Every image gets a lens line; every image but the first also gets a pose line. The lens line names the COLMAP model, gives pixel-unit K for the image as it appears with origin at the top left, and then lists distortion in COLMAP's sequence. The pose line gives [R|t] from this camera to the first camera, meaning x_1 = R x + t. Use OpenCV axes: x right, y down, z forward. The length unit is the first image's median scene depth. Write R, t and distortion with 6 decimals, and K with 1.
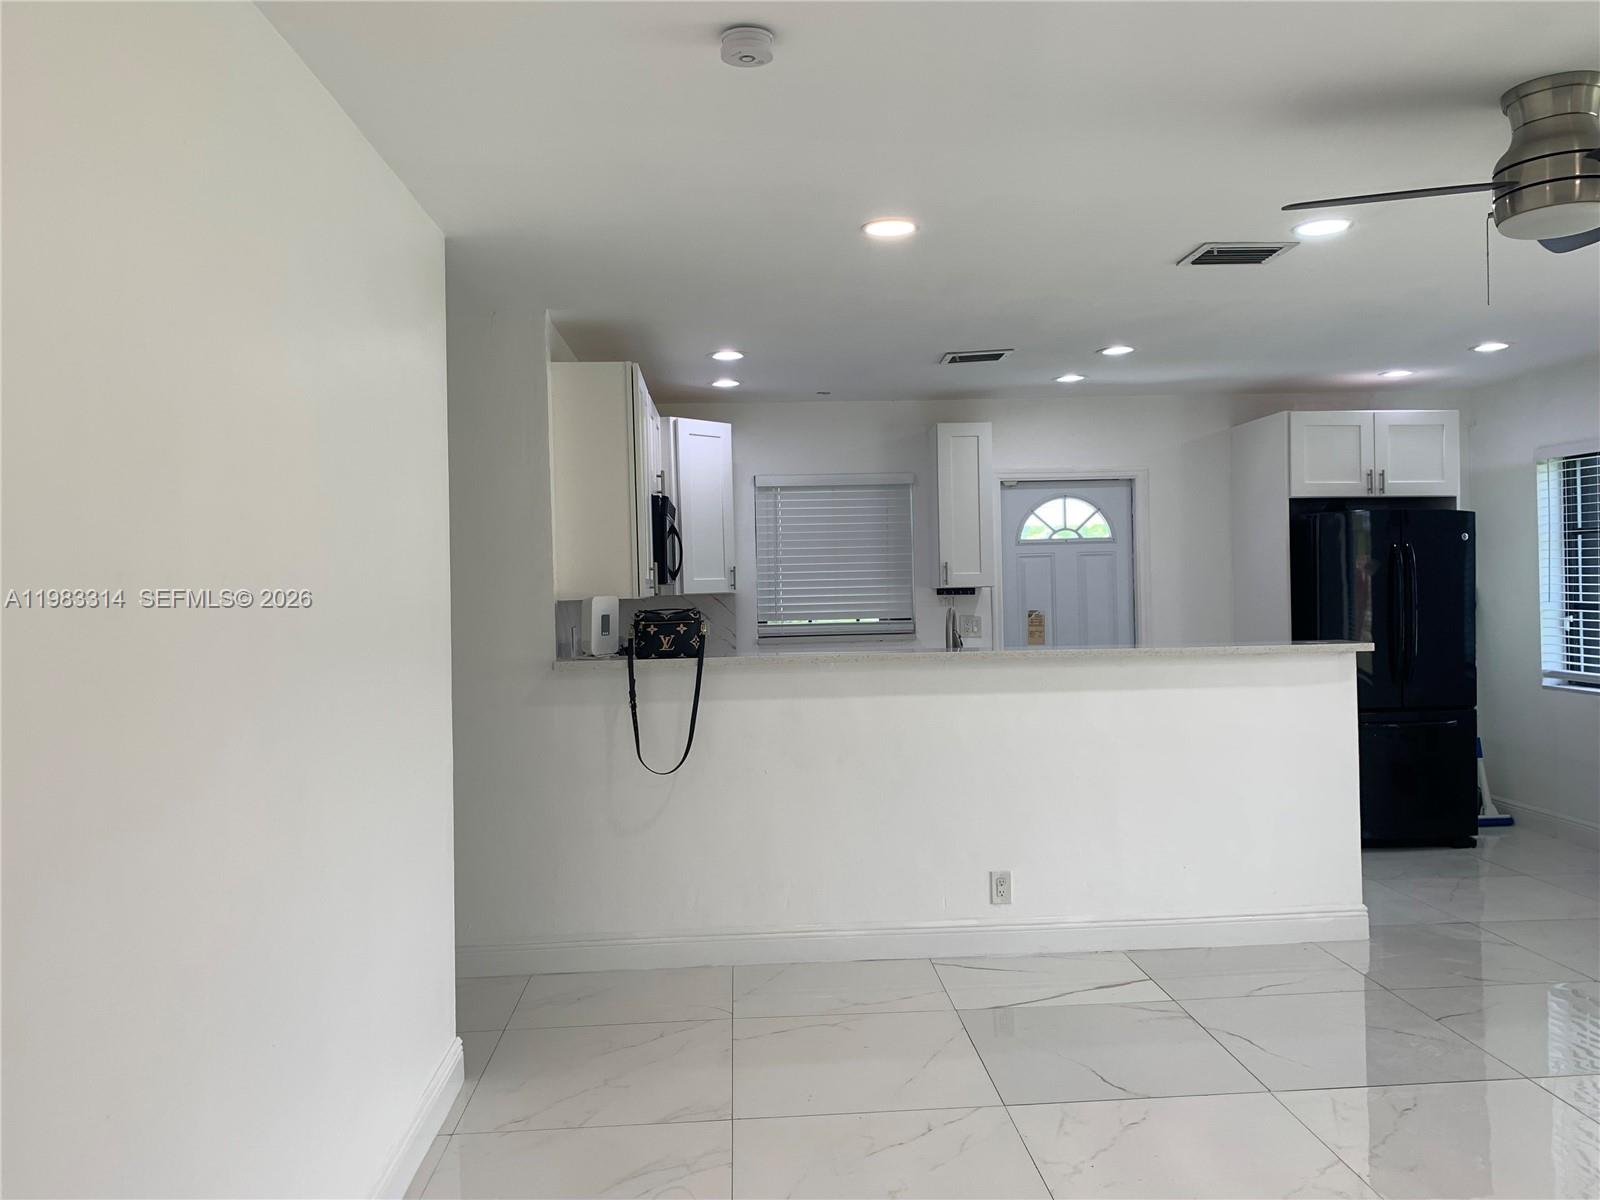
lens RADIAL K [[1245.0, 0, 823.3], [0, 1245.0, 595.6], [0, 0, 1]] dist [0.035548, -0.001899]
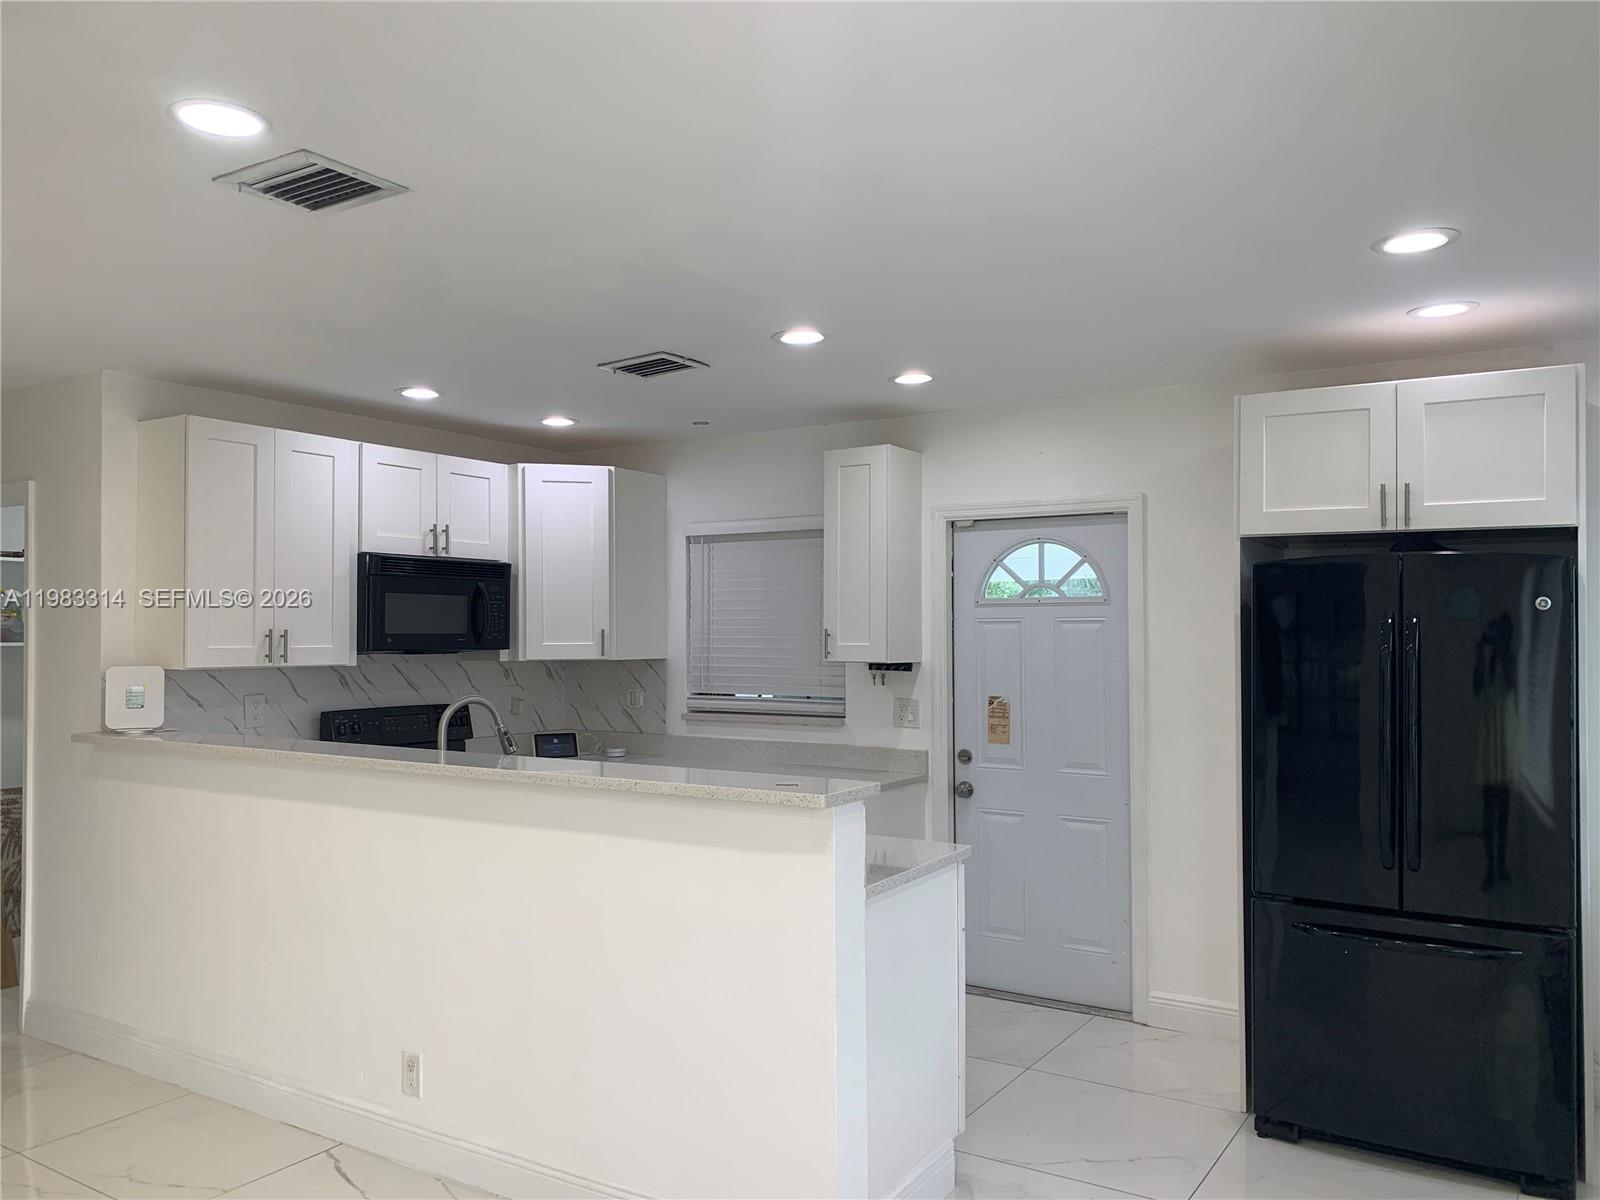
lens RADIAL K [[1230.0, 0, 803.0], [0, 1230.0, 622.6], [0, 0, 1]] dist [0.052280, -0.069710]
pose [[0.802594, 0.017407, -0.596272, 0.515659], [-0.022117, 0.999755, -0.000585, -0.028902], [0.596116, 0.013657, 0.802783, 0.357187]]
